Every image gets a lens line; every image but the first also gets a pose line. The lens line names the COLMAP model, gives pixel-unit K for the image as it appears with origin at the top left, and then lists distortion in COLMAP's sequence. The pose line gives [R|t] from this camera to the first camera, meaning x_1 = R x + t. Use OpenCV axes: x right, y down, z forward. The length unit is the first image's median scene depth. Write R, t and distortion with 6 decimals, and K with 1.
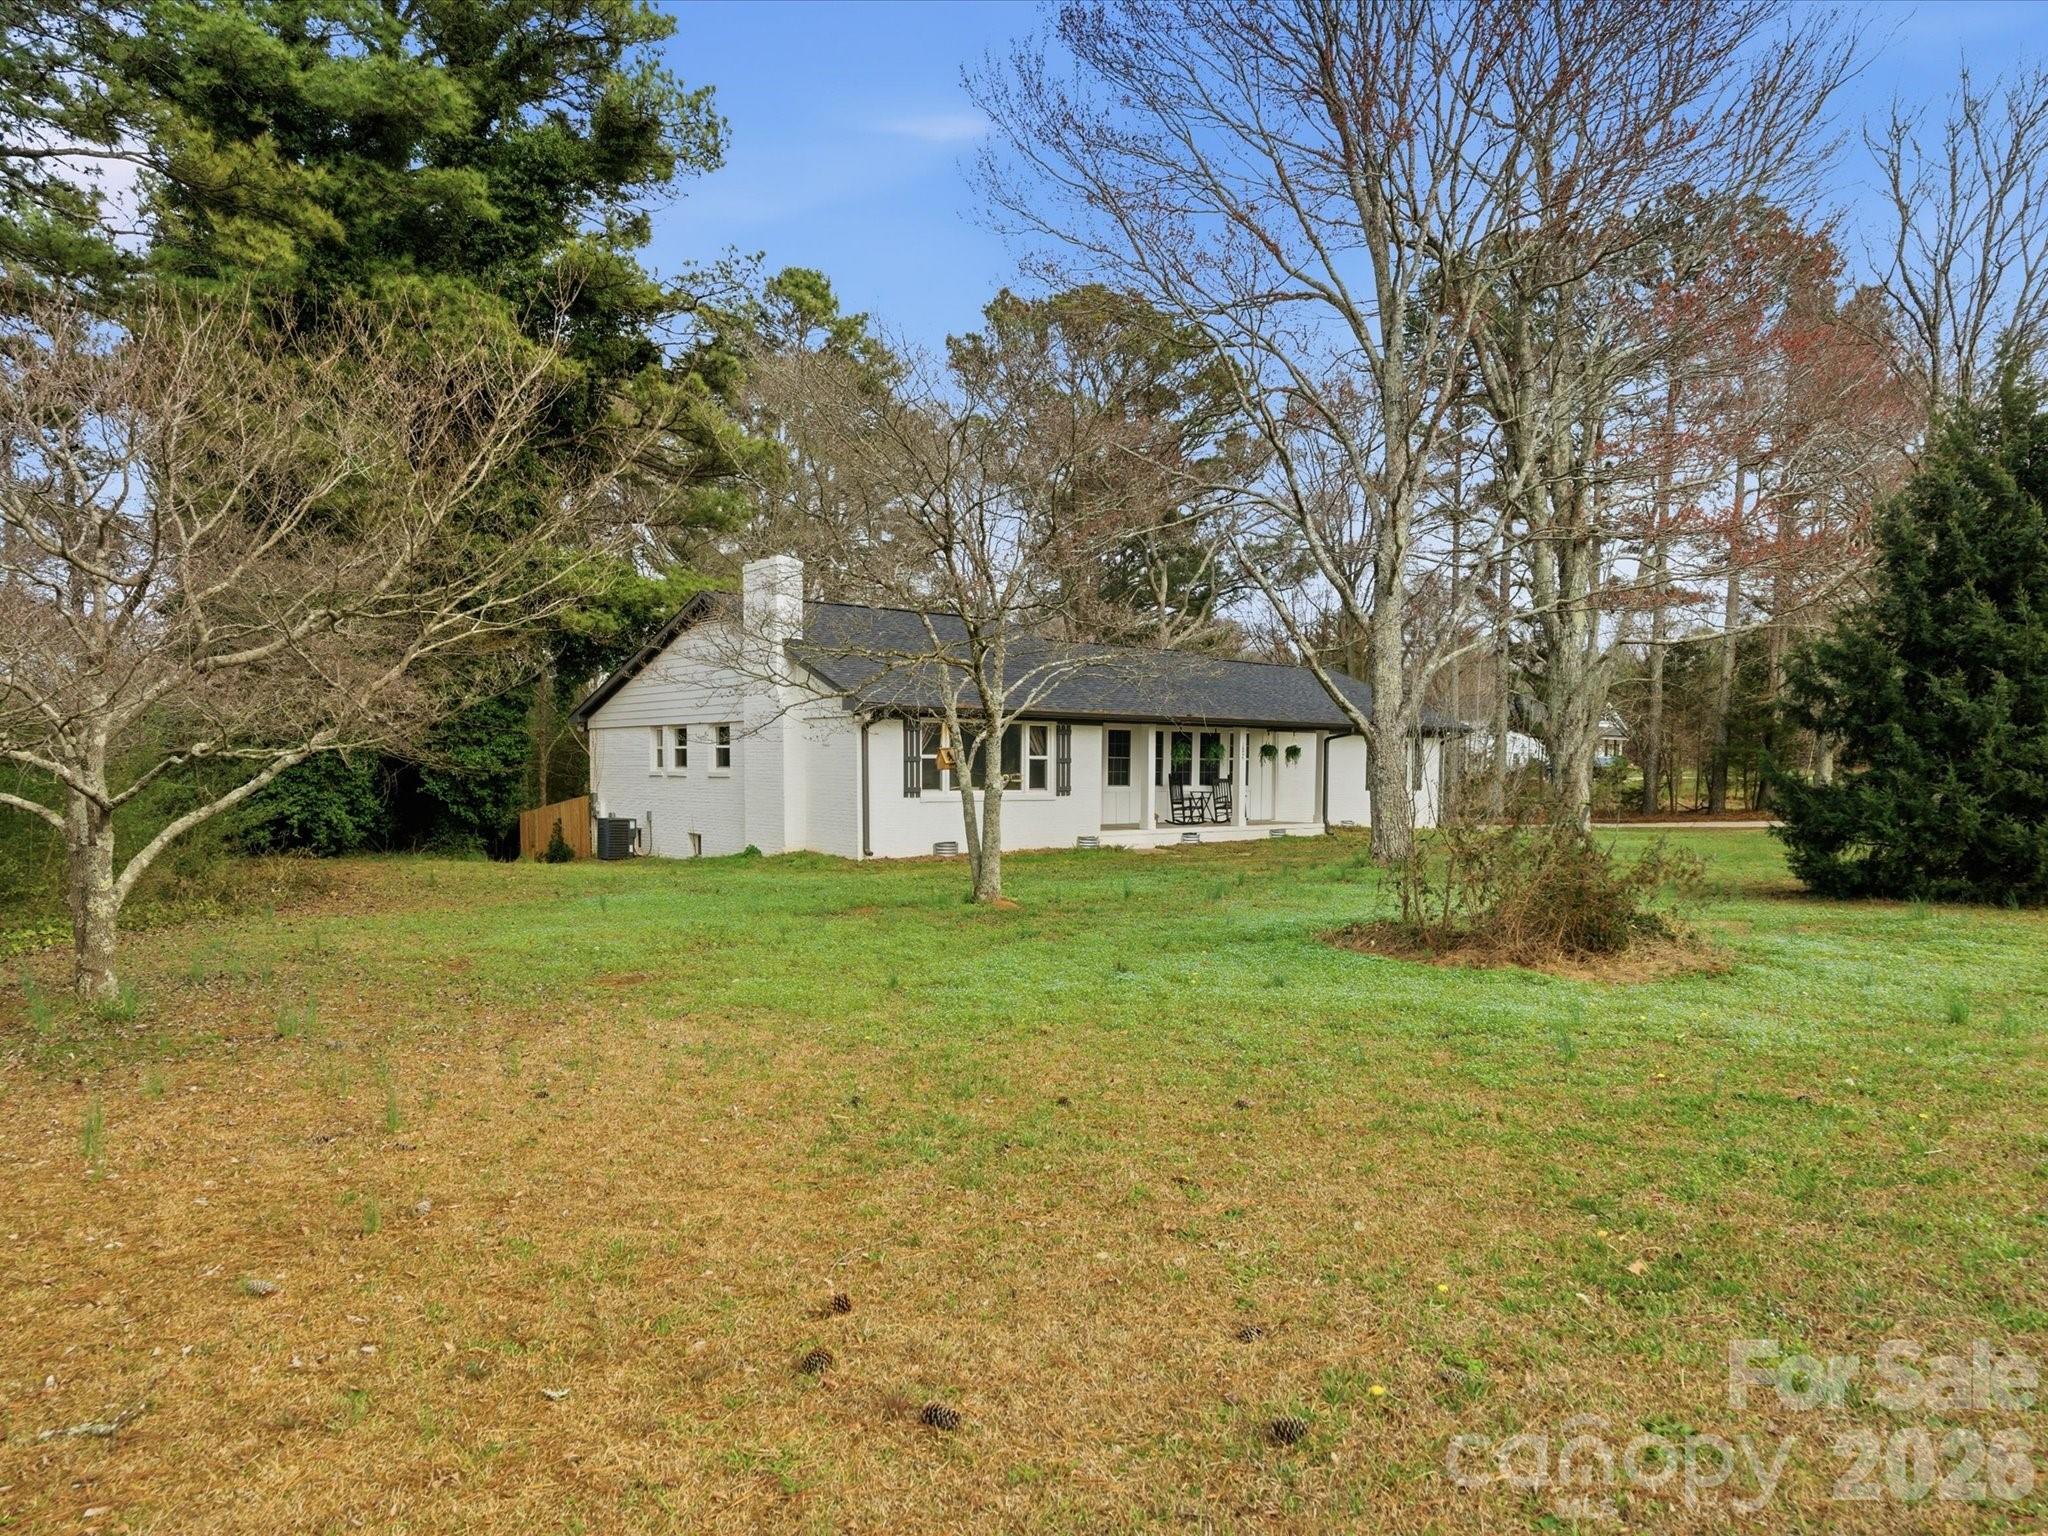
lens RADIAL K [[1340.4, 0, 1024.0], [0, 1340.4, 768.0], [0, 0, 1]] dist [-0.001842, -0.000438]
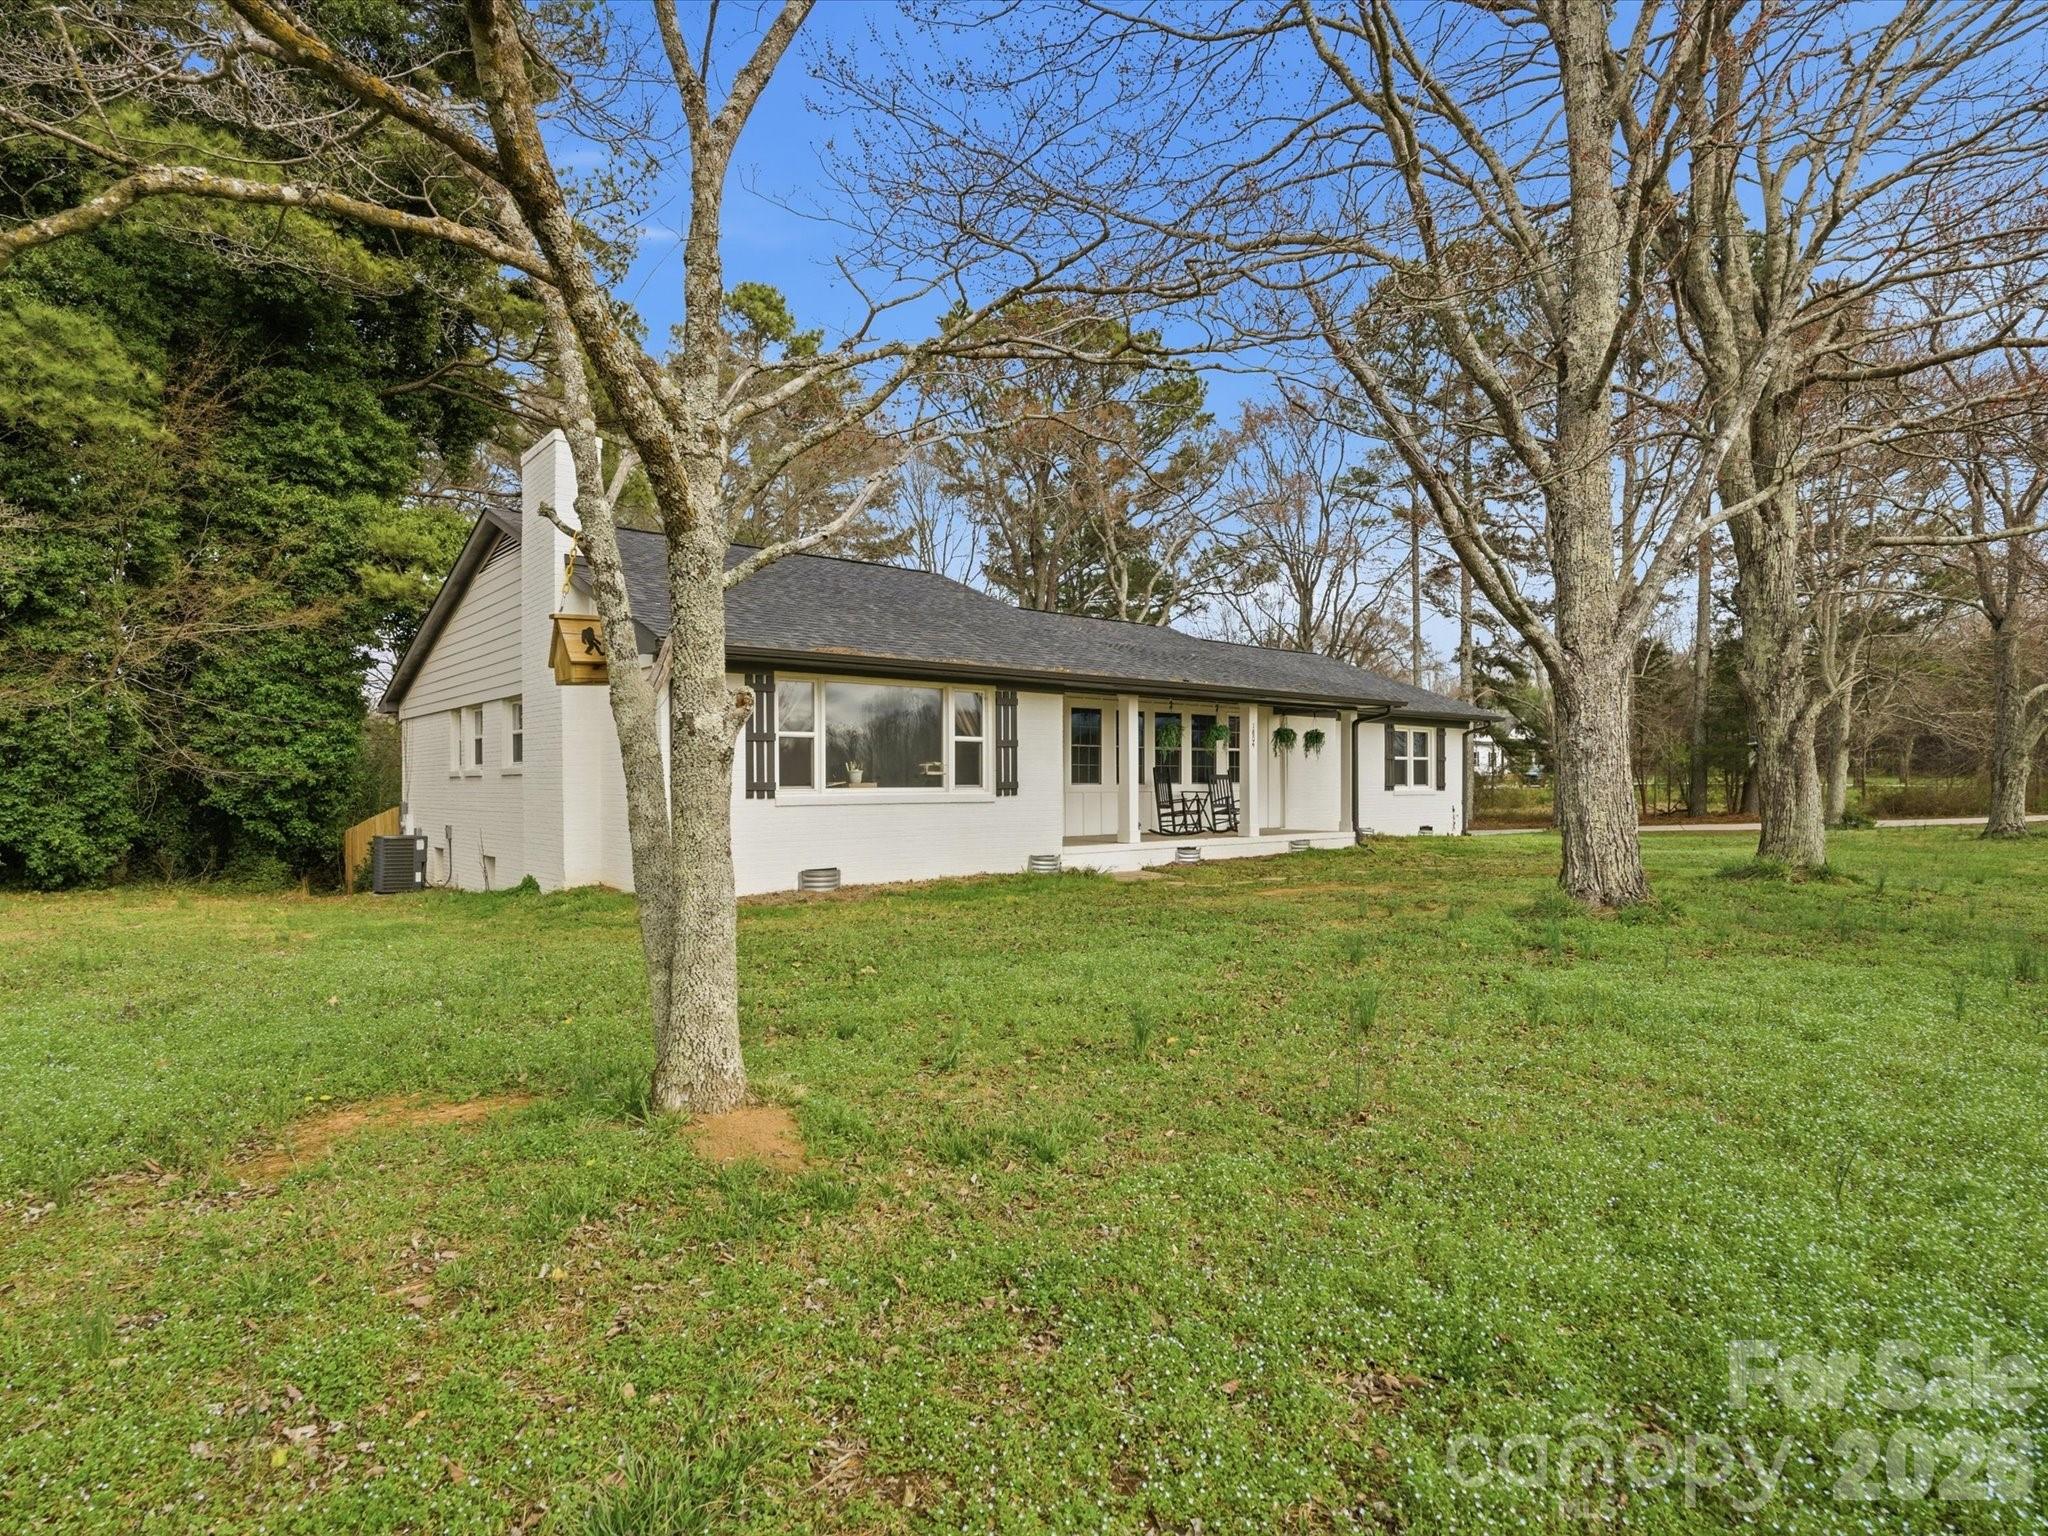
lens RADIAL K [[1133.3, 0, 976.8], [0, 1133.3, 764.3], [0, 0, 1]] dist [0.012120, -0.000153]
pose [[0.999800, -0.011980, -0.016035, 0.019917], [0.011675, 0.999752, -0.018979, 0.013187], [0.016258, 0.018788, 0.999691, 0.363004]]
